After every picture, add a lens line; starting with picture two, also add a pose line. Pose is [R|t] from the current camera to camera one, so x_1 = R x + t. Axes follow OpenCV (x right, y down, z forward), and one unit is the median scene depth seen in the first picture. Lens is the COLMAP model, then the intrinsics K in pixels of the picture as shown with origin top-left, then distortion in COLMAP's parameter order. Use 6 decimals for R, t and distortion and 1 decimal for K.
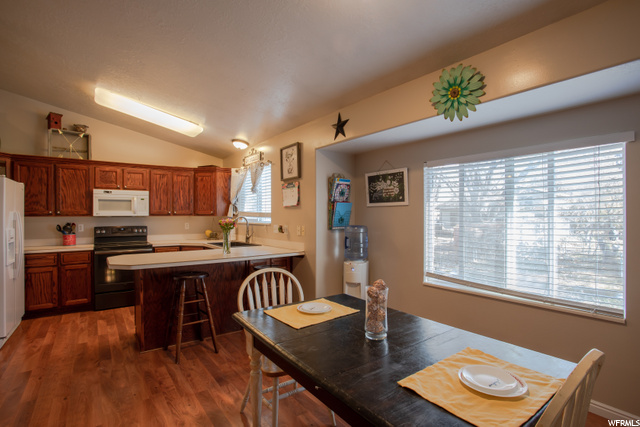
lens RADIAL K [[313.4, 0, 325.1], [0, 313.4, 213.9], [0, 0, 1]] dist [-0.061133, 0.019250]
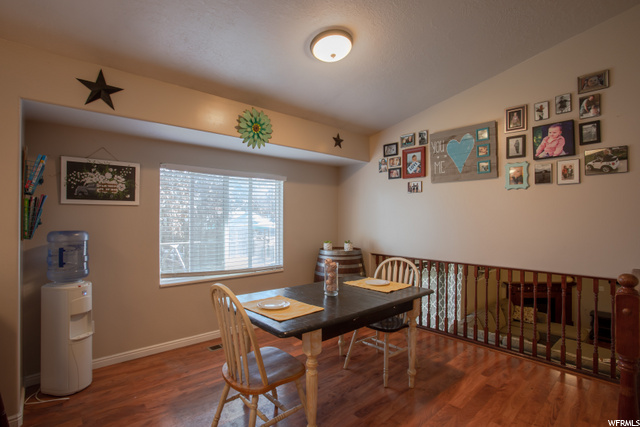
lens RADIAL K [[313.4, 0, 306.9], [0, 313.4, 214.7], [0, 0, 1]] dist [-0.061133, 0.019250]
pose [[-0.067879, 0.010617, 0.997637, -0.503148], [-0.006949, 0.999914, -0.011114, 0.004334], [-0.997669, -0.007687, -0.067799, 0.441172]]
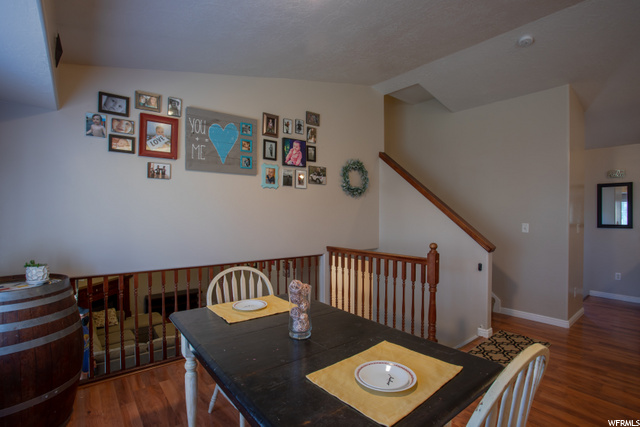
lens RADIAL K [[313.4, 0, 324.1], [0, 313.4, 215.2], [0, 0, 1]] dist [-0.061133, 0.019250]
pose [[-0.998906, 0.000773, -0.046753, 0.050486], [0.000804, 0.999999, -0.000659, 0.004327], [0.046753, -0.000696, -0.998906, 0.714384]]
